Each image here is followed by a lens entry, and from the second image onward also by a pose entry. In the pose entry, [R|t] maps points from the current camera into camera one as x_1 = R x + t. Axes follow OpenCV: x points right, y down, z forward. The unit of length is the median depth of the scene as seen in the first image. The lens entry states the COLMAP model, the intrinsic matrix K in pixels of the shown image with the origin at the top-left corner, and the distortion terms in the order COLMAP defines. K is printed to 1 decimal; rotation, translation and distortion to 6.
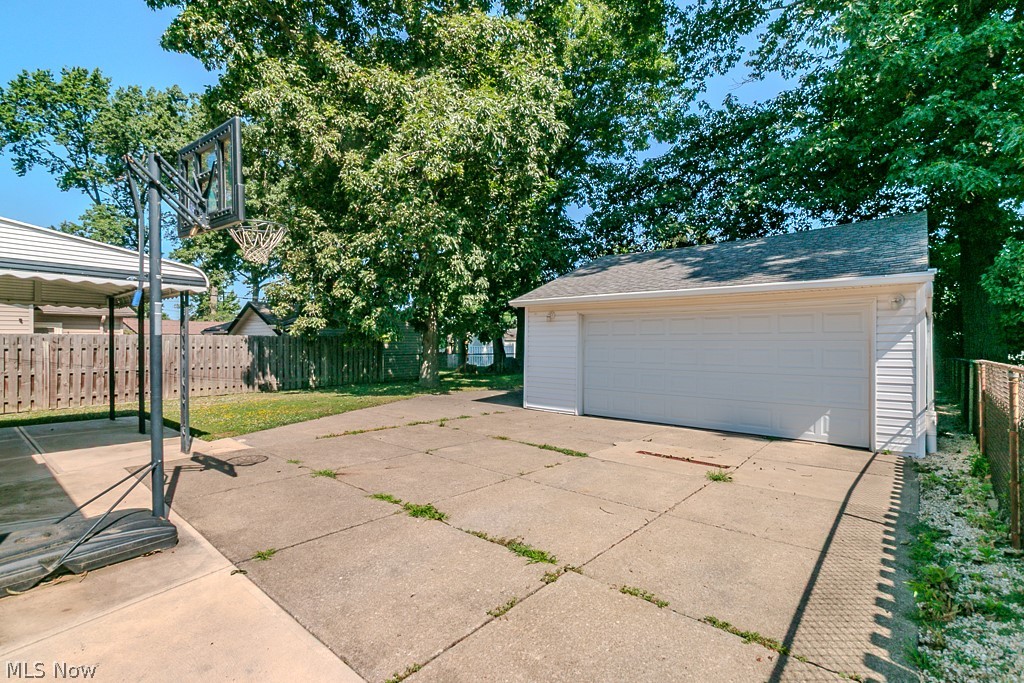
lens RADIAL K [[482.5, 0, 509.3], [0, 482.5, 345.0], [0, 0, 1]] dist [0.003668, -0.000970]
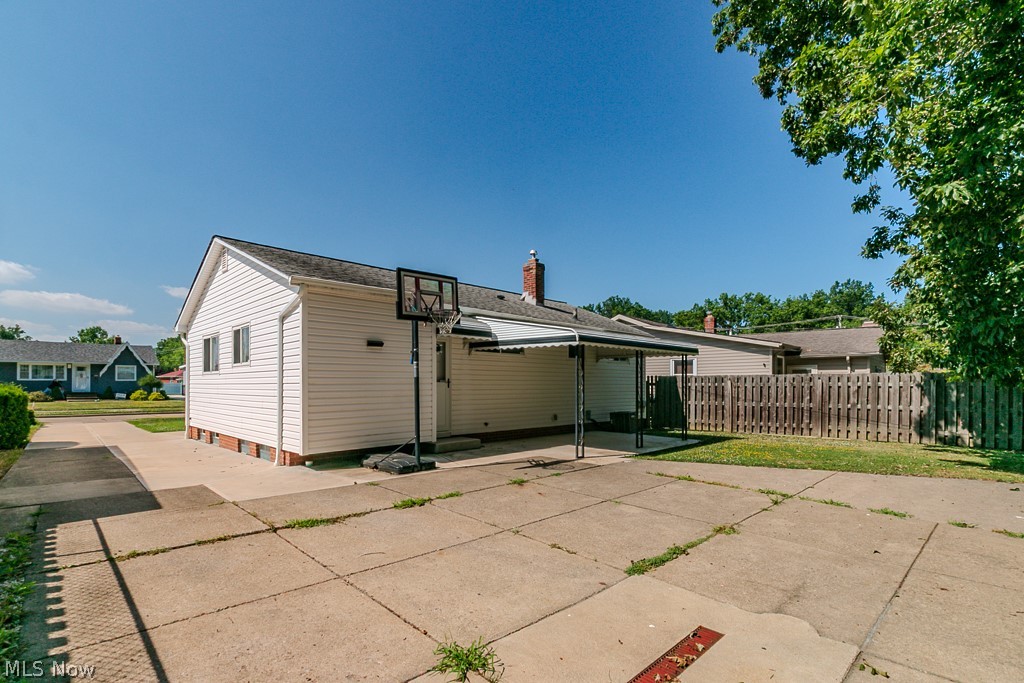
lens RADIAL K [[482.5, 0, 481.3], [0, 482.5, 381.7], [0, 0, 1]] dist [0.003668, -0.000970]
pose [[-0.133973, -0.005163, -0.990972, 1.197503], [-0.005557, 0.999975, -0.004459, 0.014517], [0.990969, 0.004910, -0.133998, 1.450368]]
